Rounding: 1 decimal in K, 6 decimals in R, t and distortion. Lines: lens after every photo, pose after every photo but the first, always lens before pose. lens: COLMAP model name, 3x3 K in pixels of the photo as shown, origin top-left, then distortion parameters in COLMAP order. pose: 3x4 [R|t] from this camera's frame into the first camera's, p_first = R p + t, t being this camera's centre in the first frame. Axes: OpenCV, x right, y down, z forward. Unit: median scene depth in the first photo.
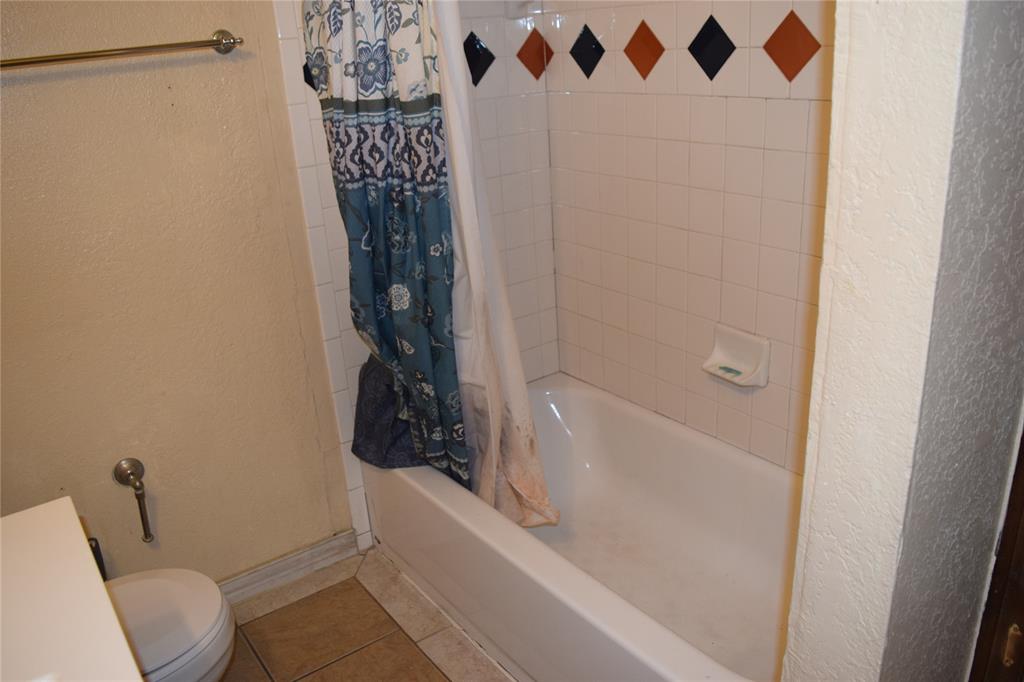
lens RADIAL K [[808.0, 0, 507.1], [0, 808.0, 341.4], [0, 0, 1]] dist [-0.090793, 0.016068]
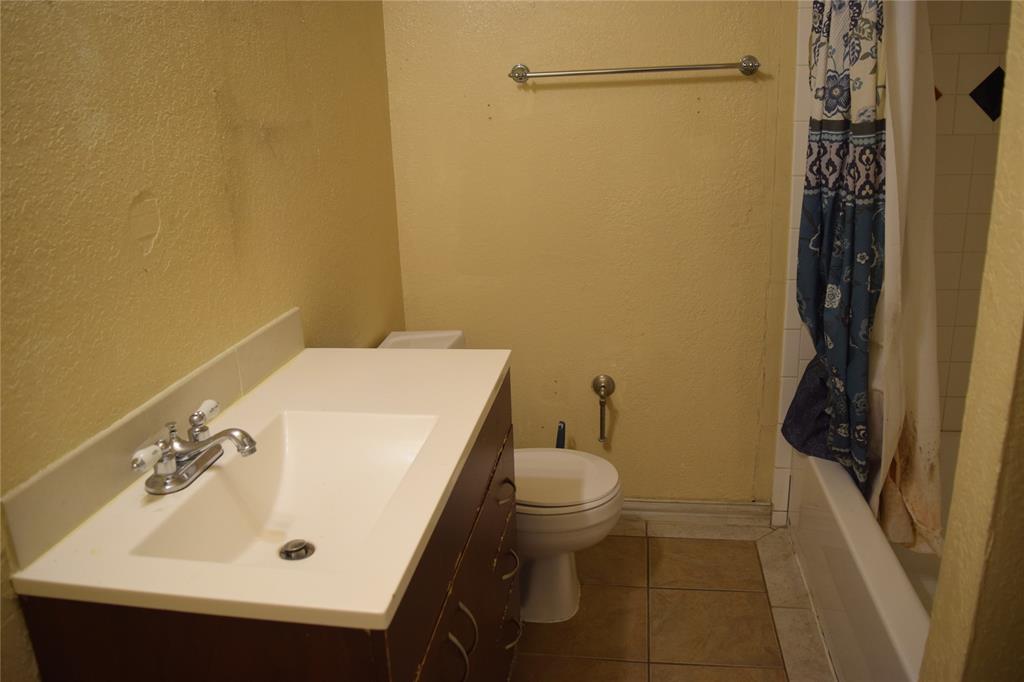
lens RADIAL K [[808.0, 0, 507.1], [0, 808.0, 341.4], [0, 0, 1]] dist [-0.090793, 0.016068]
pose [[0.711574, 0.239926, -0.660378, 0.319968], [-0.256007, 0.963814, 0.074315, 0.042833], [0.654311, 0.116181, 0.747247, -0.129471]]
